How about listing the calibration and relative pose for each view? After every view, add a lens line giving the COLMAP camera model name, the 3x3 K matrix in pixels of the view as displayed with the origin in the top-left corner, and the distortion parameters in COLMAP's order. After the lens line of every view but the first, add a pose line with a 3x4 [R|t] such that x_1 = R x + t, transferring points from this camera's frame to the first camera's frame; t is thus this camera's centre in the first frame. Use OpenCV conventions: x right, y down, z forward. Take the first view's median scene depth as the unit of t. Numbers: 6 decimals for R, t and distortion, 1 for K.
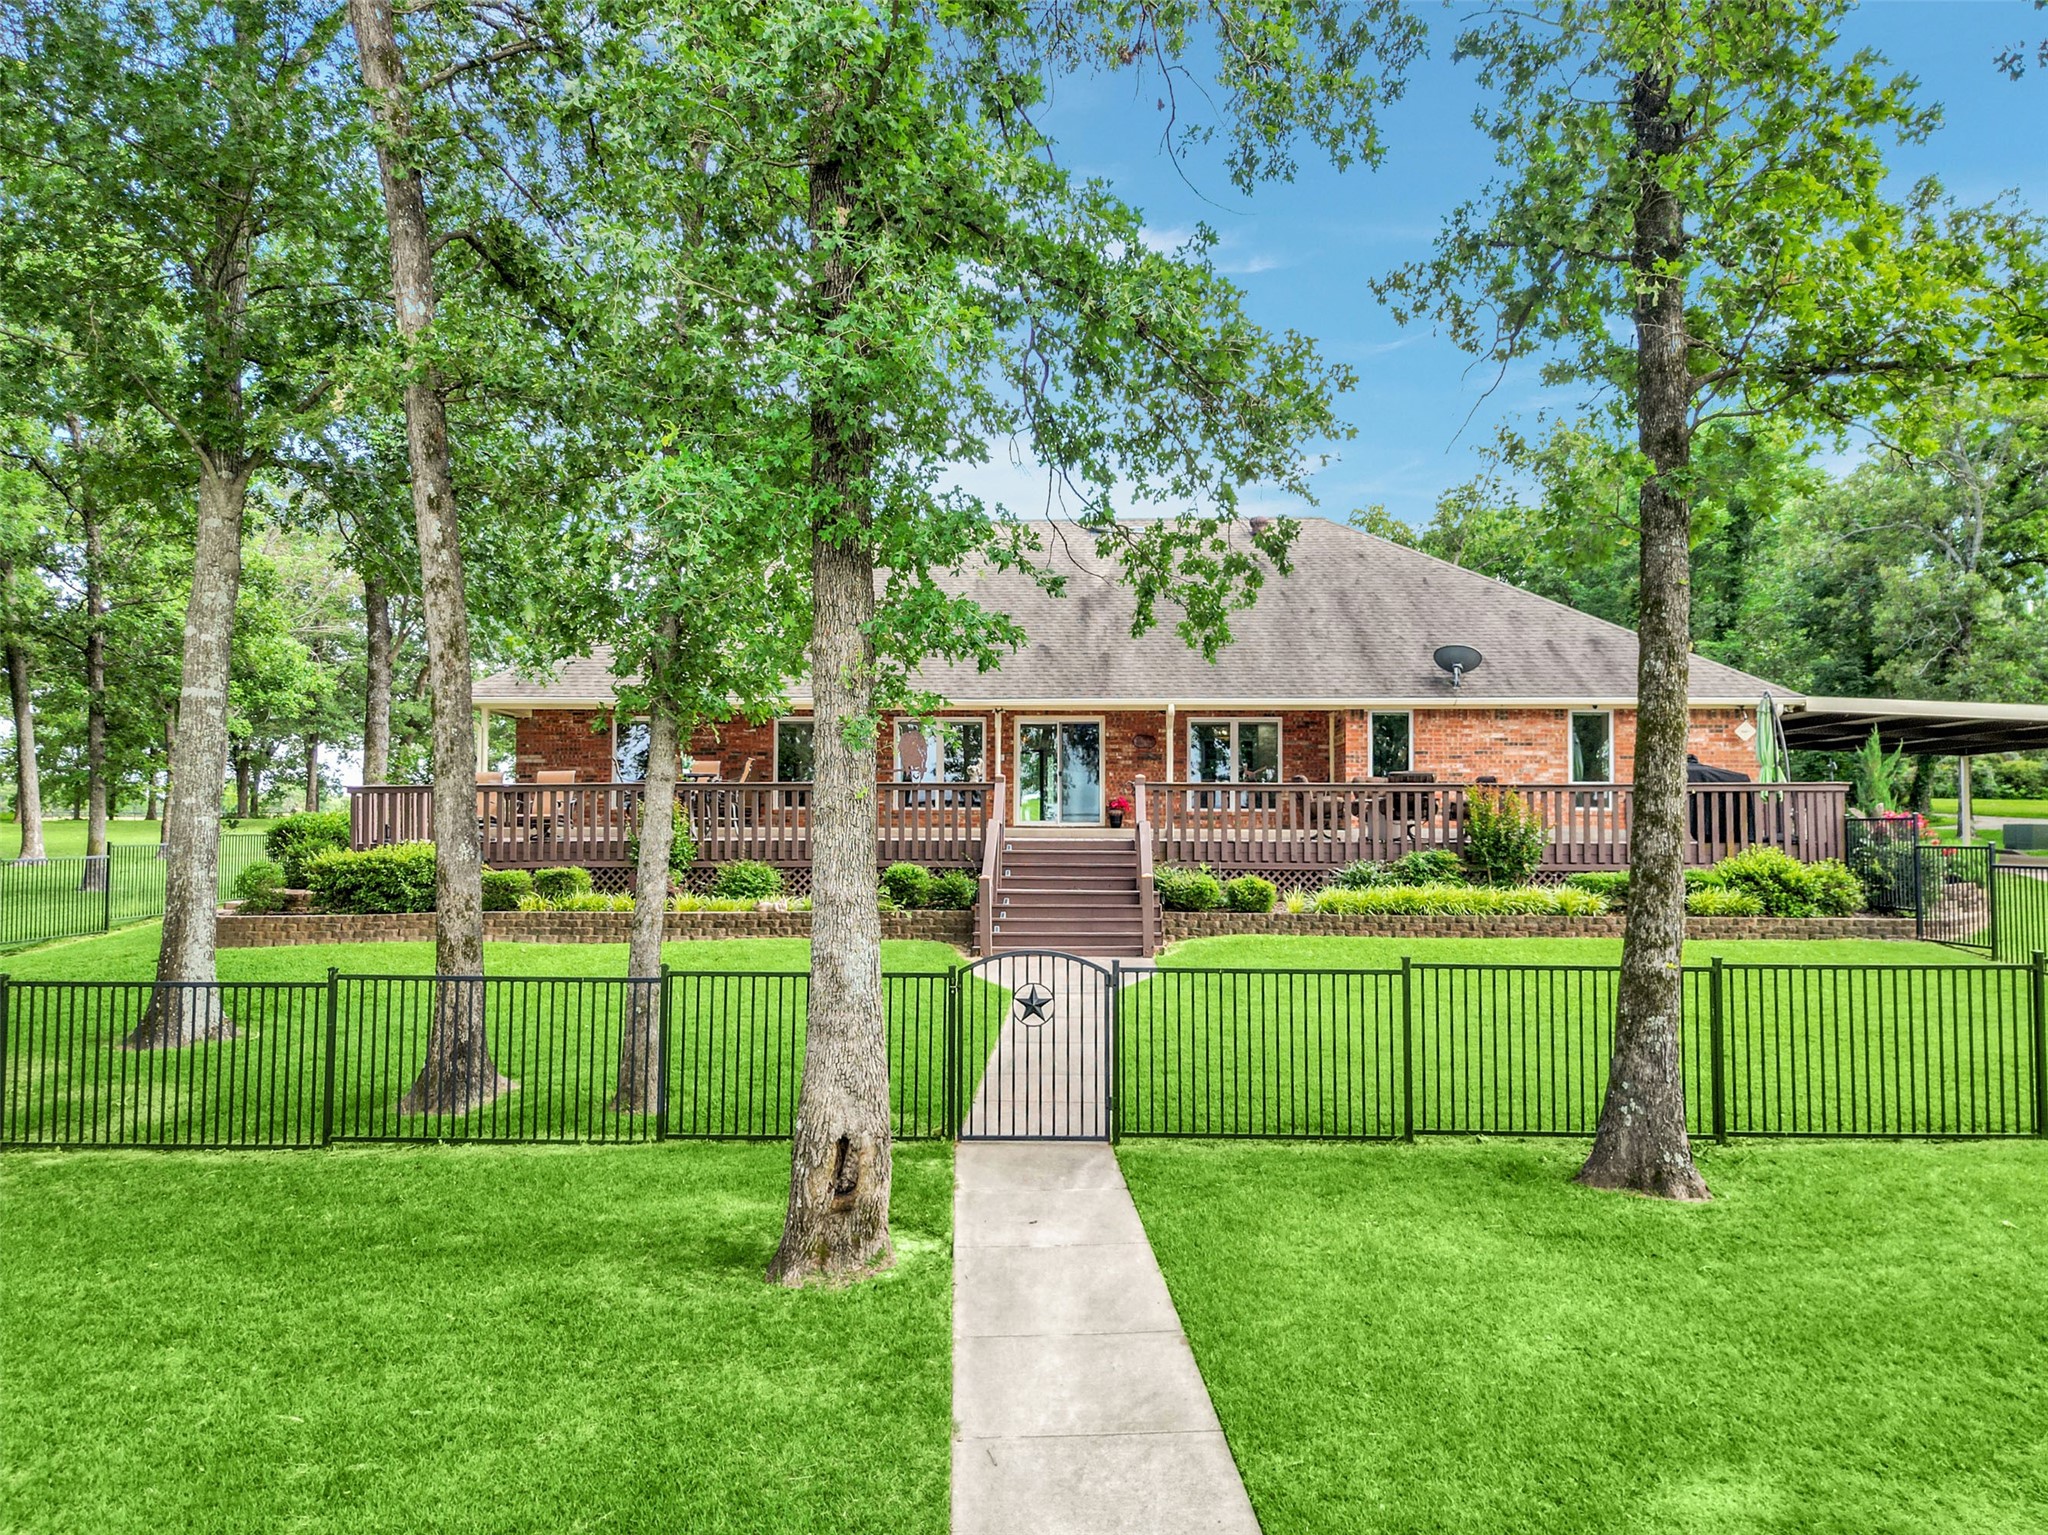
lens RADIAL K [[1404.9, 0, 1022.3], [0, 1404.9, 770.6], [0, 0, 1]] dist [0.004518, 0.004919]
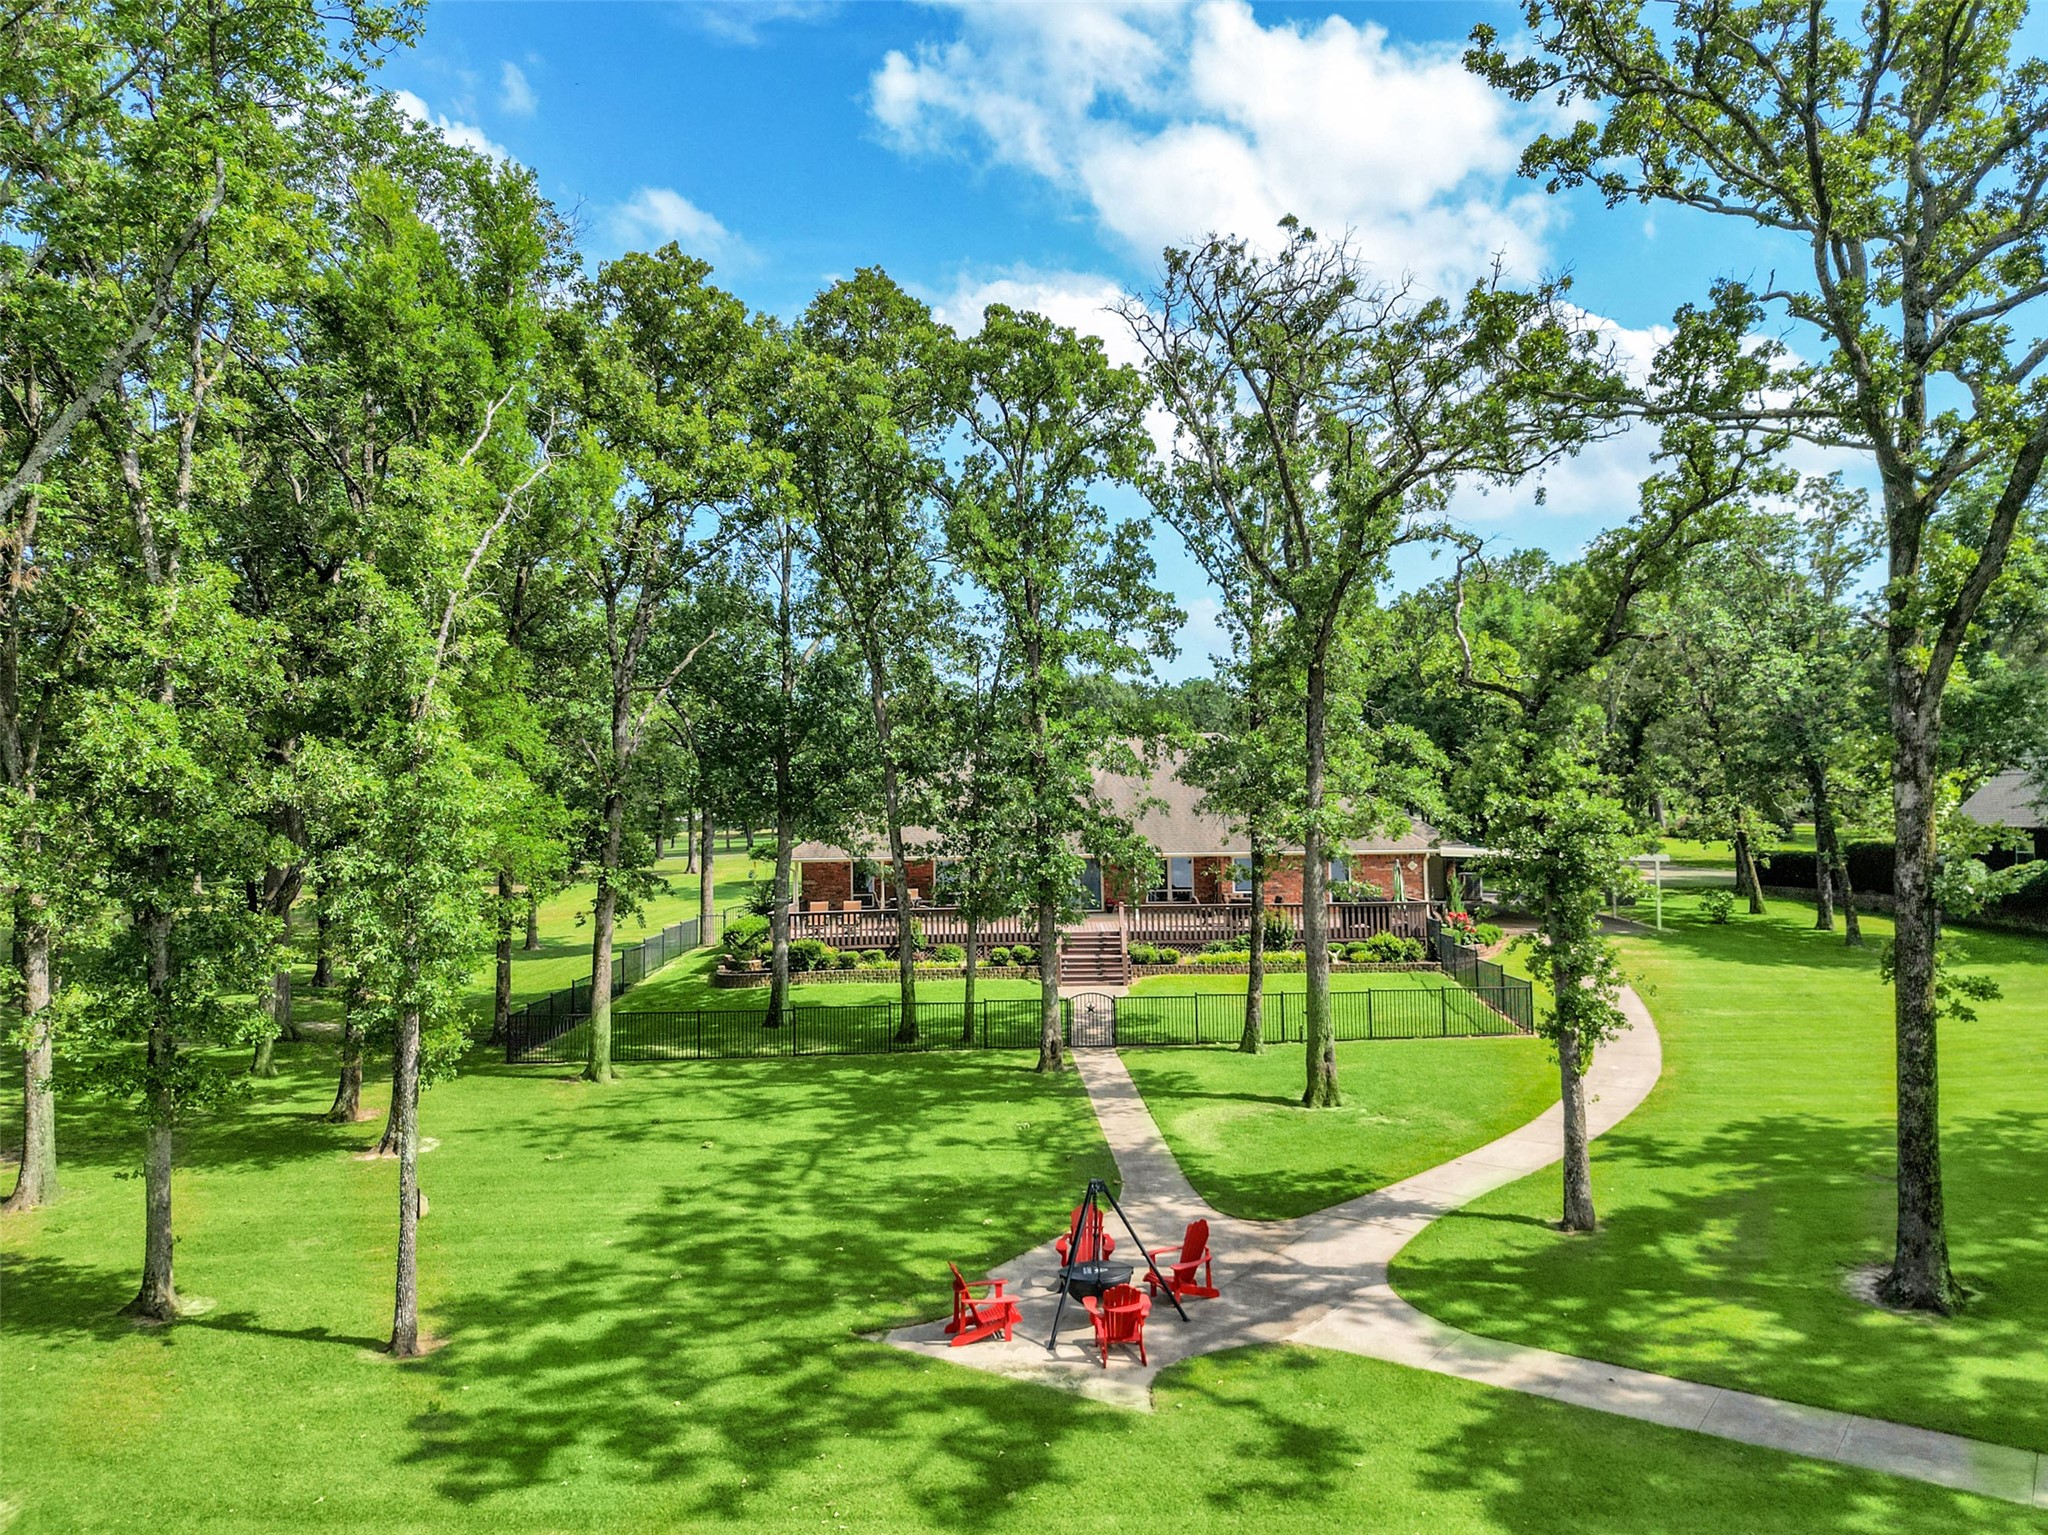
lens RADIAL K [[1515.9, 0, 1020.6], [0, 1515.9, 767.1], [0, 0, 1]] dist [-0.005158, -0.000712]
pose [[0.999814, -0.018173, 0.006497, -0.094954], [0.018028, 0.999601, 0.021754, -0.286399], [-0.006890, -0.021633, 0.999742, -1.513336]]
